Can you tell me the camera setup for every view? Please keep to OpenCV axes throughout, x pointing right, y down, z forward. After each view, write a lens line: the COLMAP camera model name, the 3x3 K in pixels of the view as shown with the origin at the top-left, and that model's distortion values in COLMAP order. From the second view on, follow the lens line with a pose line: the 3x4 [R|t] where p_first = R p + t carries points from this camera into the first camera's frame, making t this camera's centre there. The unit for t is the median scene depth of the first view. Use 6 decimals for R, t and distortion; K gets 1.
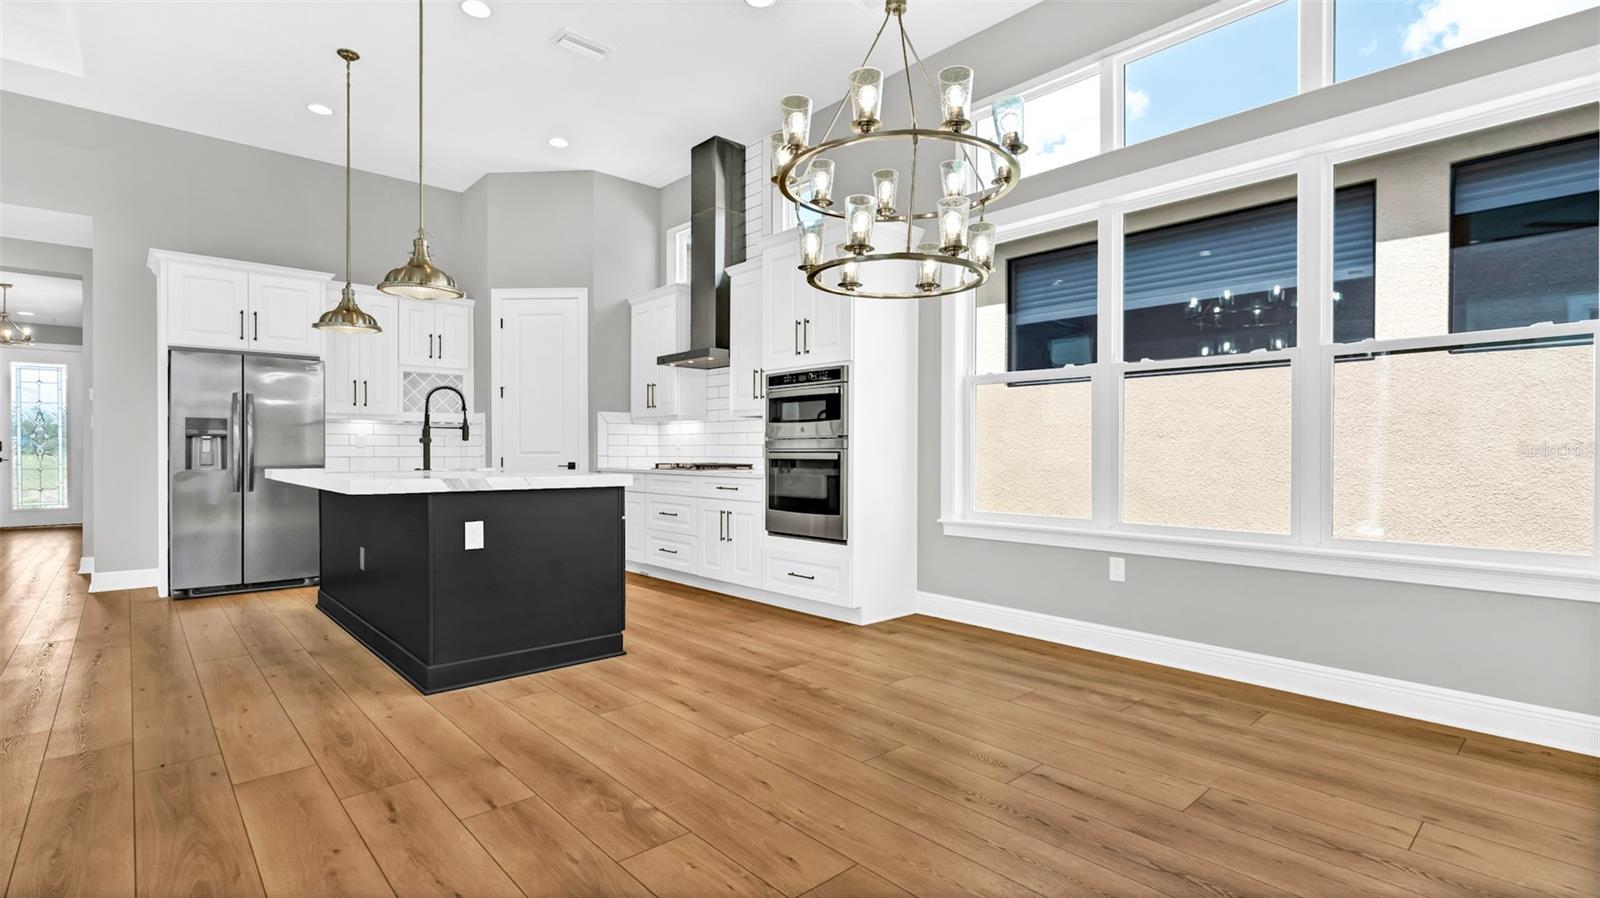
lens RADIAL K [[743.5, 0, 796.2], [0, 743.5, 455.4], [0, 0, 1]] dist [0.000238, 0.000590]
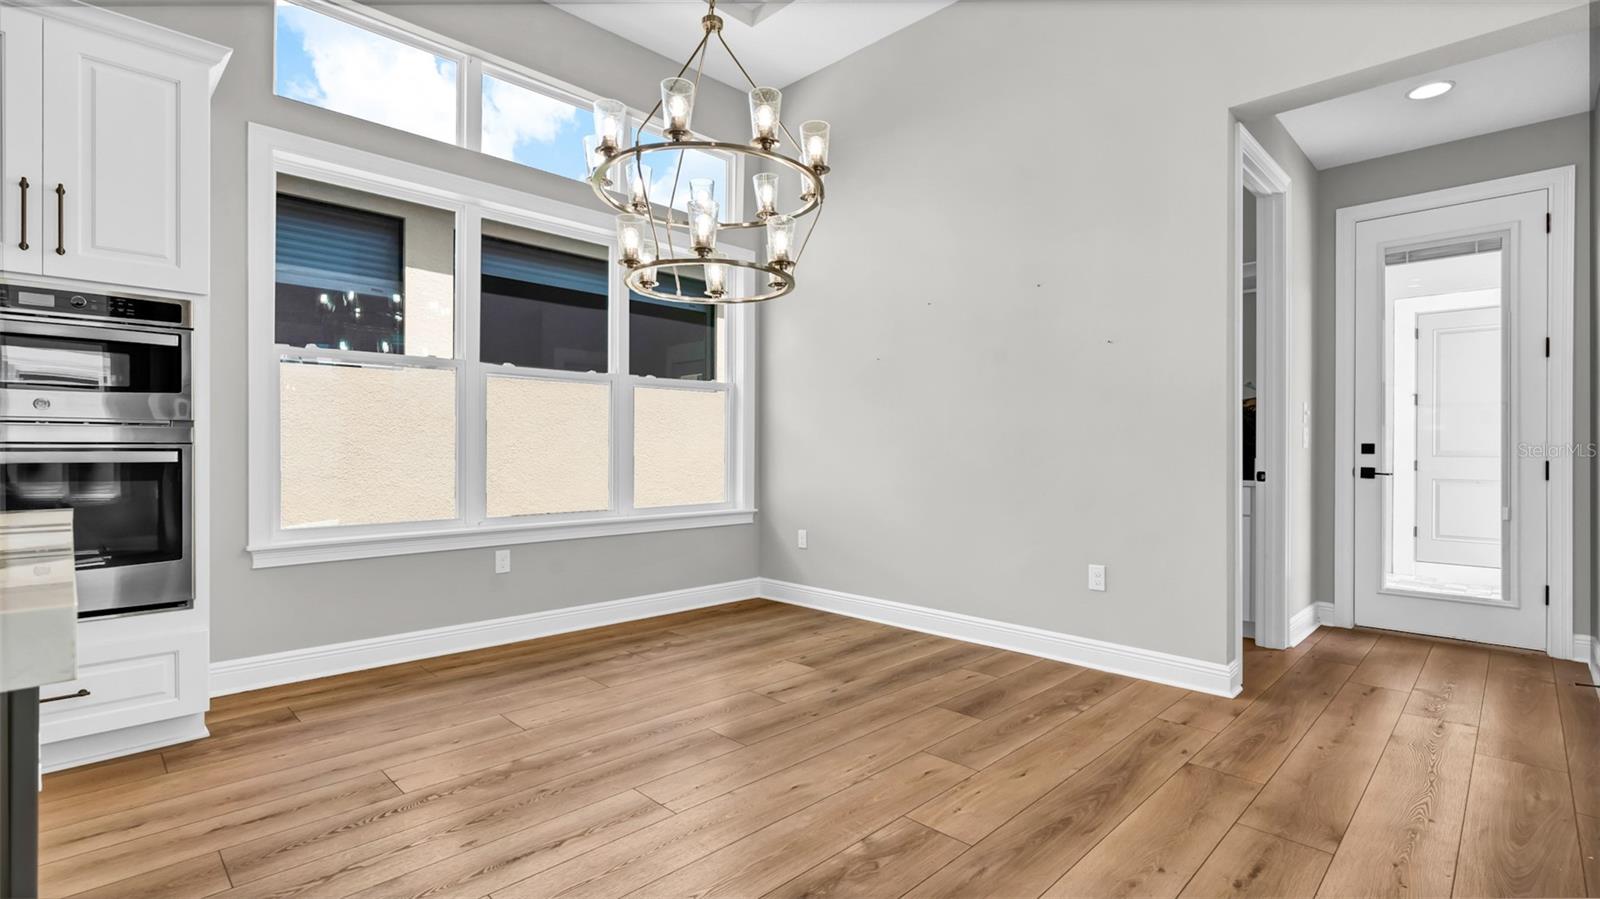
lens RADIAL K [[729.2, 0, 800.0], [0, 729.2, 449.5], [0, 0, 1]] dist [-0.001400, 0.000225]
pose [[-0.054713, -0.000703, 0.998502, -0.497019], [0.003210, 0.999994, 0.000880, -0.003031], [-0.998497, 0.003253, -0.054711, 0.517700]]
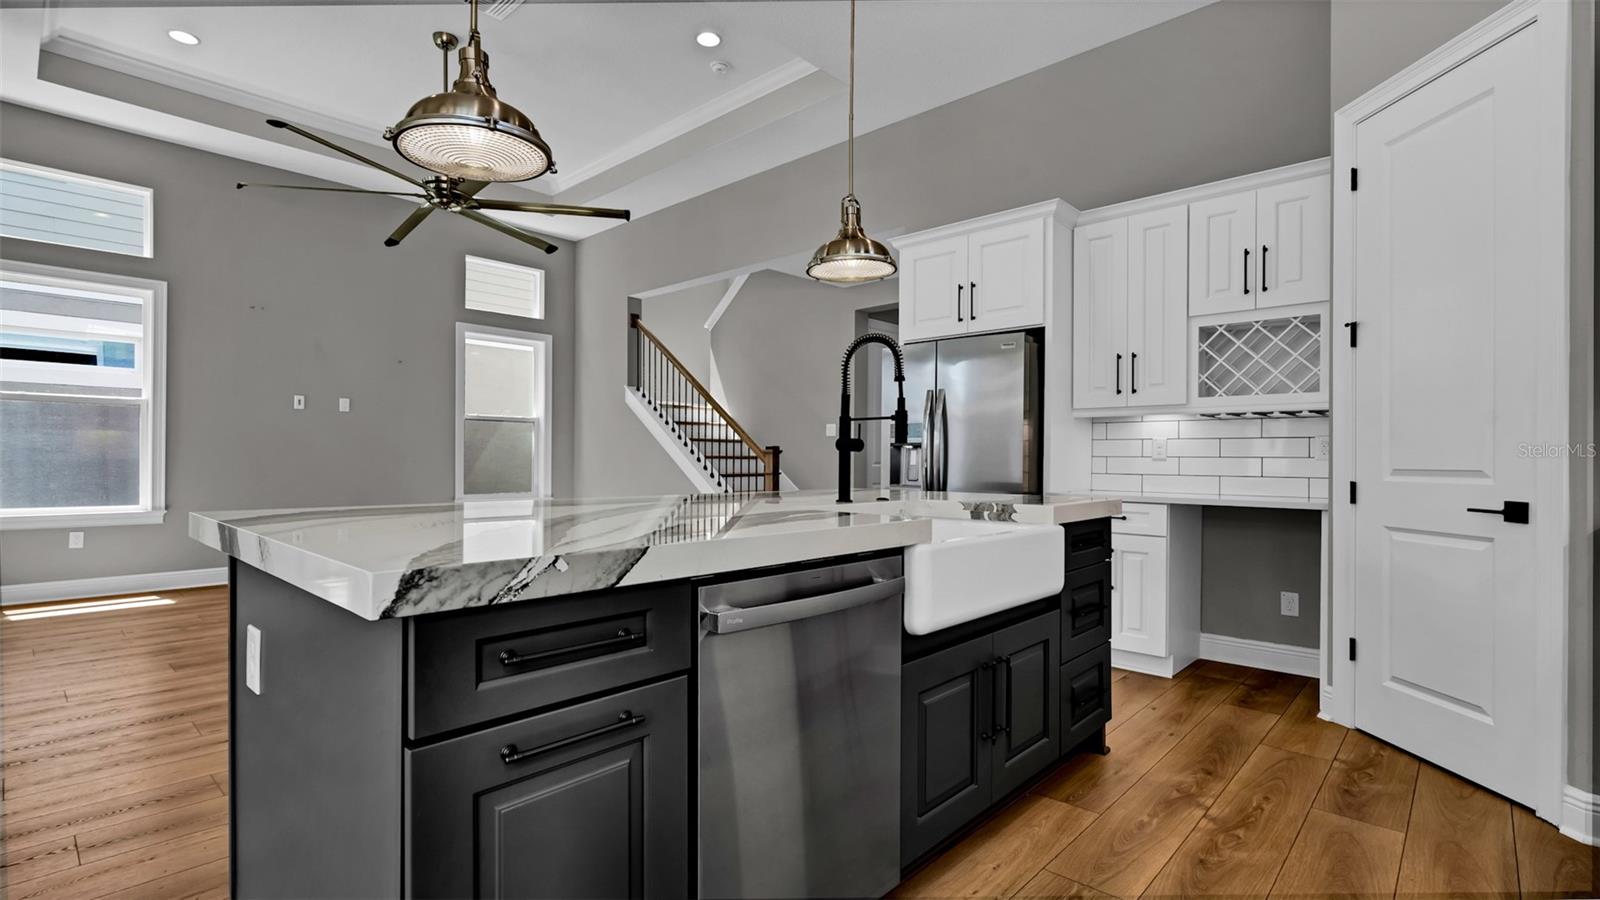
lens RADIAL K [[734.7, 0, 795.0], [0, 734.7, 458.4], [0, 0, 1]] dist [0.000819, 0.000292]
pose [[0.088214, -0.001826, -0.996100, 0.014724], [-0.012803, 0.999914, -0.002967, -0.008304], [0.996019, 0.013014, 0.088183, 0.893121]]
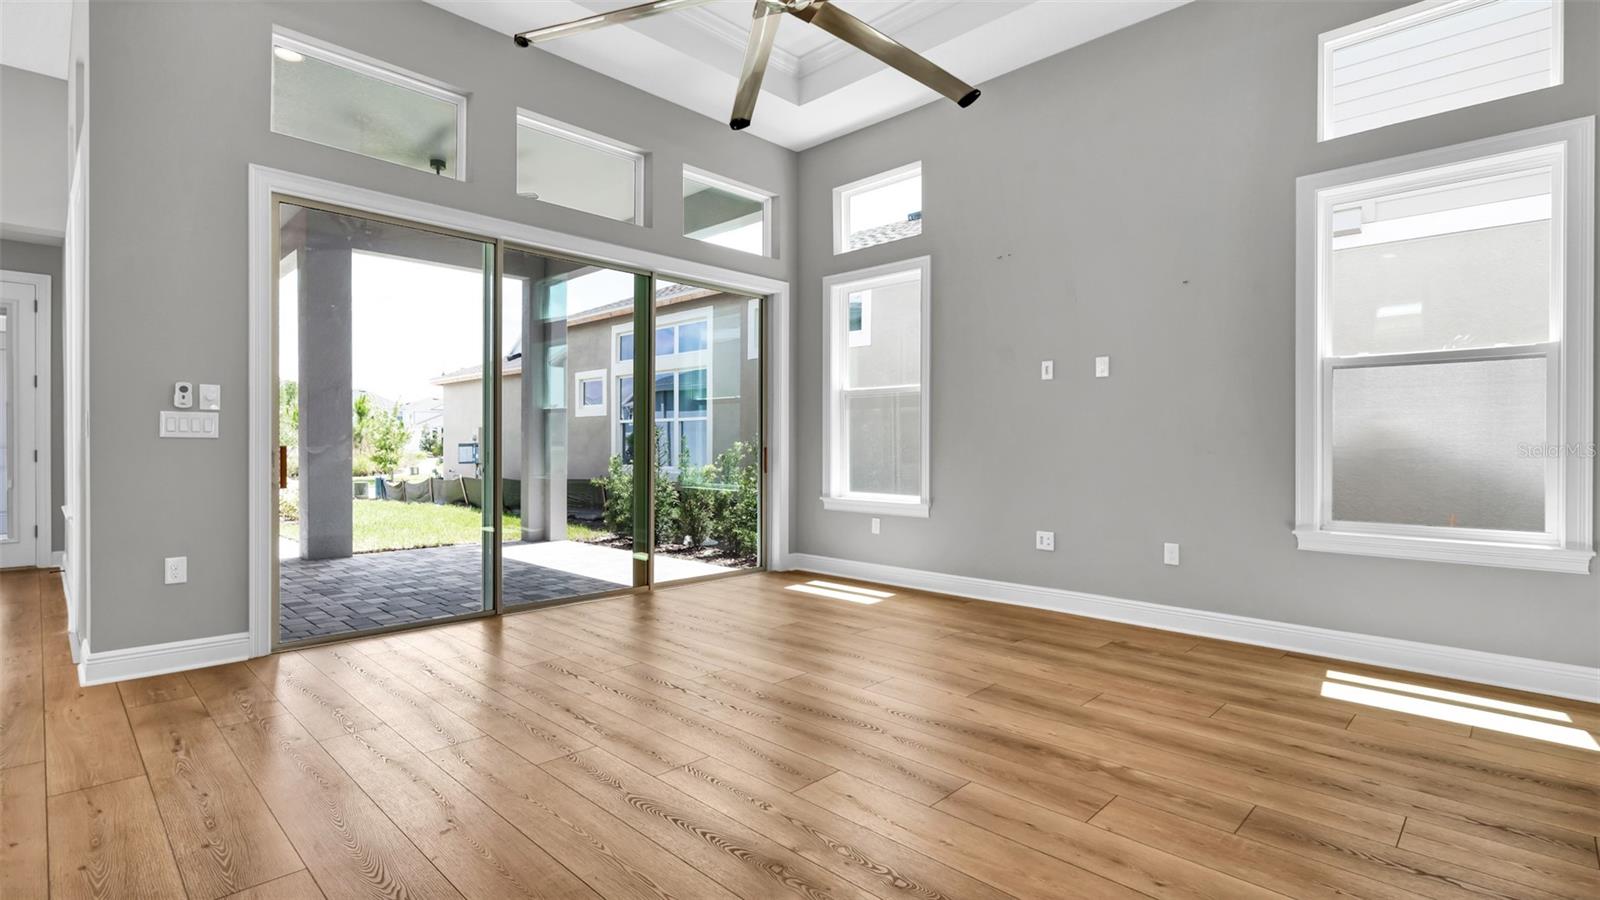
lens RADIAL K [[749.6, 0, 799.3], [0, 749.6, 447.2], [0, 0, 1]] dist [-0.000878, 0.000598]
pose [[-0.998108, -0.002400, -0.061441, -1.032671], [-0.003108, 0.999930, 0.011432, -0.011542], [0.061410, 0.011601, -0.998045, 1.085705]]
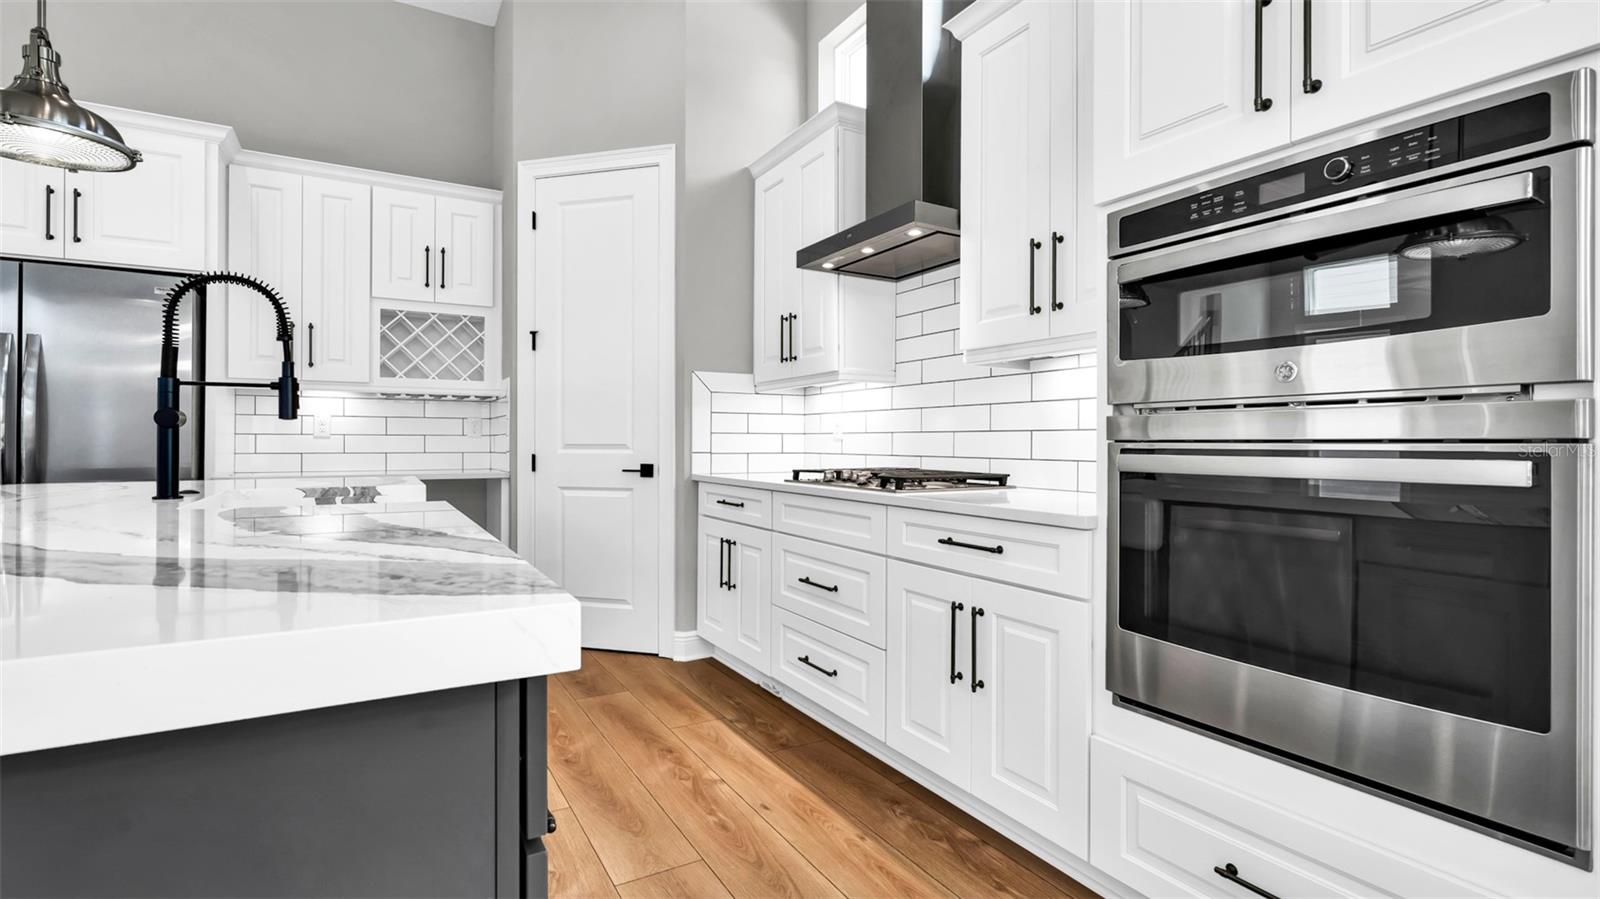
lens RADIAL K [[744.1, 0, 797.7], [0, 744.1, 439.4], [0, 0, 1]] dist [-0.000405, 0.000769]
pose [[0.978144, -0.000136, -0.207926, -0.111134], [-0.001560, 0.999967, -0.007994, -0.006811], [0.207921, 0.008143, 0.978112, 0.683122]]
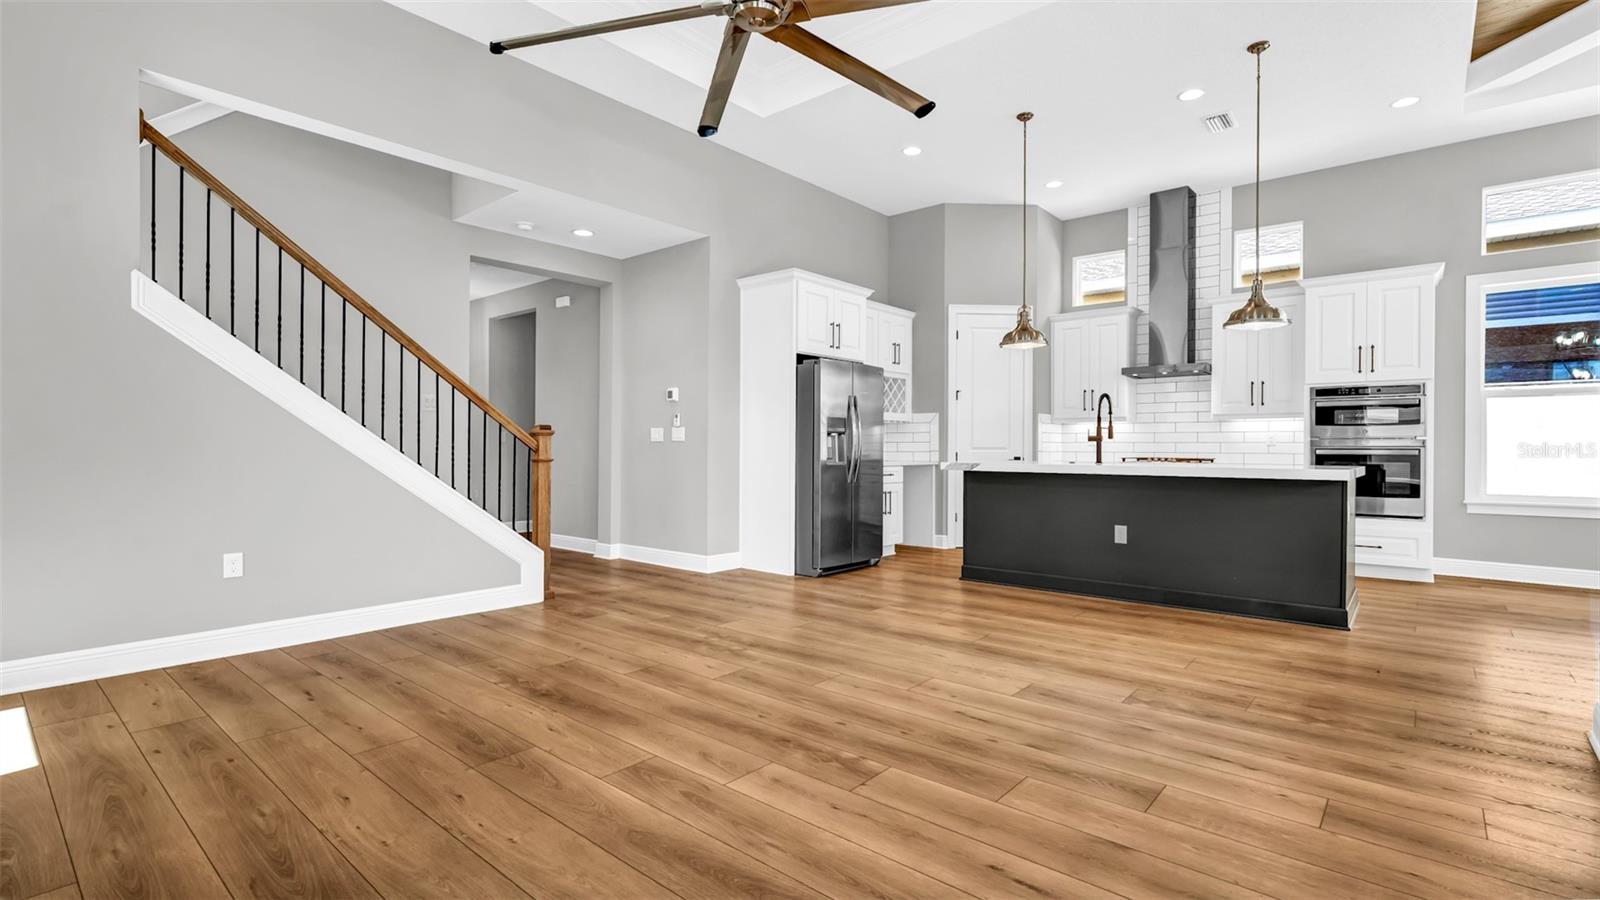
lens RADIAL K [[734.2, 0, 802.6], [0, 734.2, 447.1], [0, 0, 1]] dist [-0.000301, 0.000306]
pose [[0.991679, 0.002978, 0.128703, -1.098219], [-0.002446, 0.999988, -0.004295, -0.000061], [-0.128714, 0.003945, 0.991674, -0.121695]]
